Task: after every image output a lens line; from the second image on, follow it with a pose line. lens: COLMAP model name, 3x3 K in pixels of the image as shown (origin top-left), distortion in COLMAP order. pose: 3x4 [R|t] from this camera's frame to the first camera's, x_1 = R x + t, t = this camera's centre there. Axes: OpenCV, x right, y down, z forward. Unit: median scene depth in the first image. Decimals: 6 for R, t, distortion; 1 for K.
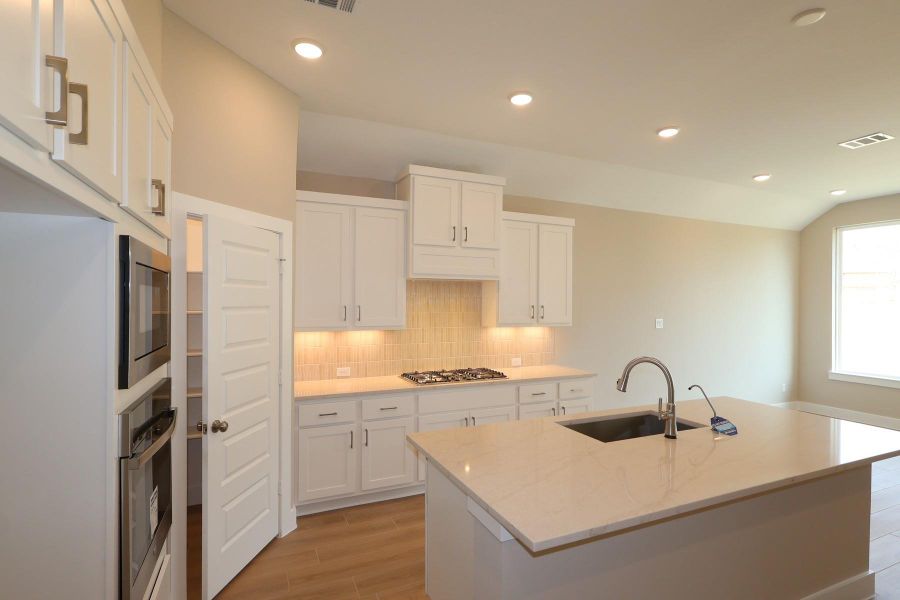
lens RADIAL K [[448.0, 0, 451.7], [0, 448.0, 300.6], [0, 0, 1]] dist [-0.004095, 0.000323]
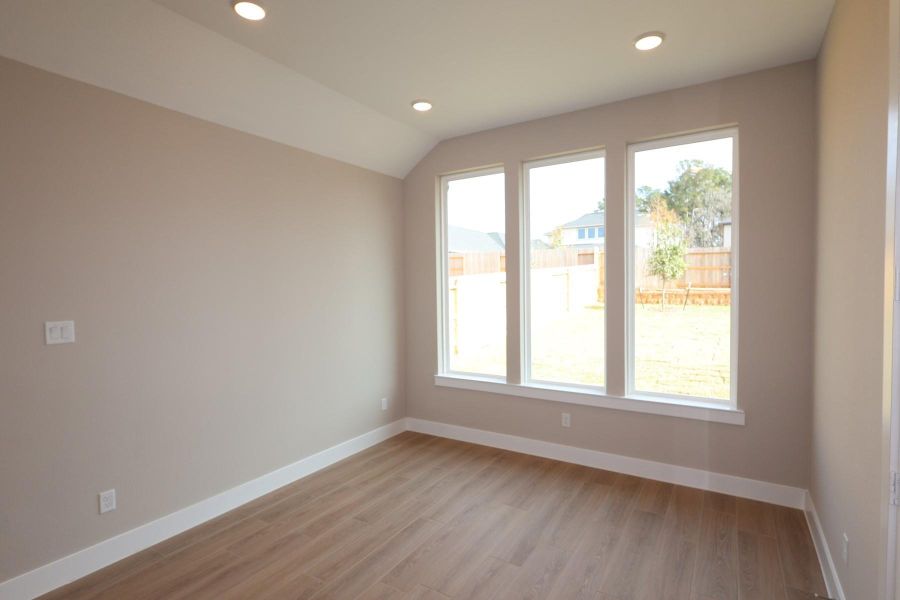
lens RADIAL K [[448.0, 0, 456.1], [0, 448.0, 301.7], [0, 0, 1]] dist [-0.004095, 0.000323]
pose [[0.829219, -0.040014, 0.557489, 1.237993], [0.019665, 0.998905, 0.042445, 0.023501], [-0.558577, -0.024233, 0.829098, 0.998686]]
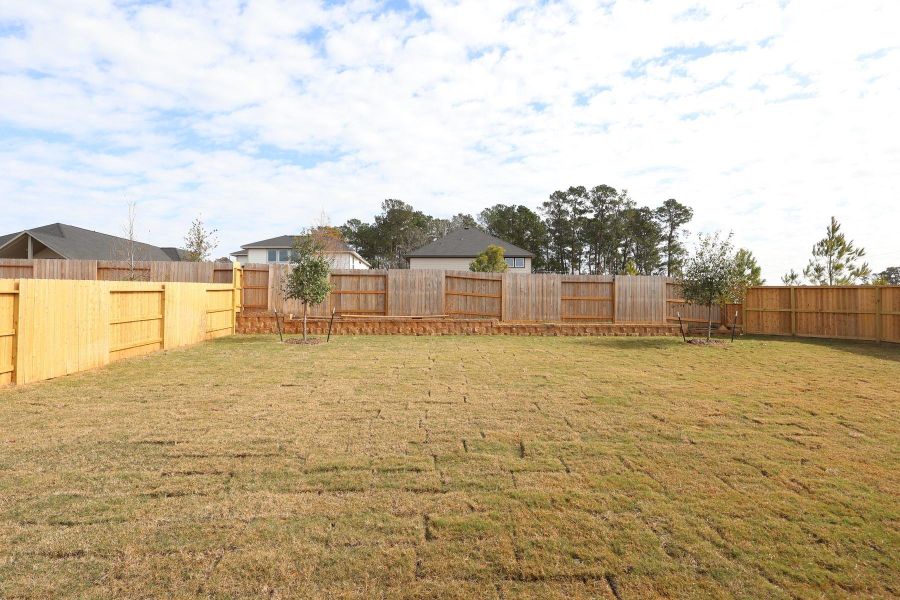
lens RADIAL K [[448.0, 0, 450.6], [0, 448.0, 298.5], [0, 0, 1]] dist [-0.004095, 0.000323]
pose [[0.389631, 0.023355, 0.920675, 3.284030], [0.004876, 0.999612, -0.027421, 0.138431], [-0.920958, 0.015173, 0.389366, 1.097166]]
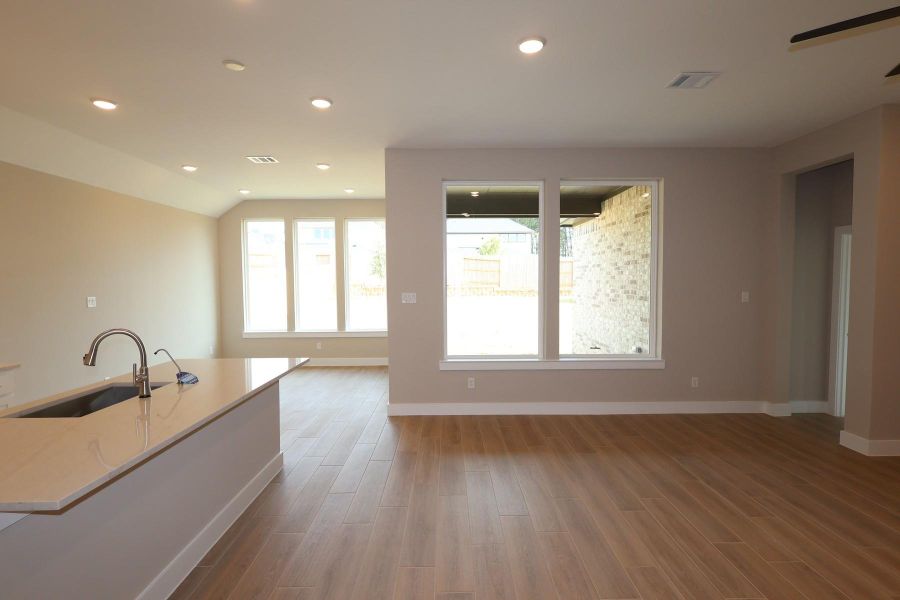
lens RADIAL K [[448.0, 0, 453.6], [0, 448.0, 301.9], [0, 0, 1]] dist [-0.004095, 0.000323]
pose [[0.398154, -0.058808, 0.915431, -0.206724], [0.009581, 0.998155, 0.059955, 0.005063], [-0.917268, -0.015101, 0.397983, -0.151508]]
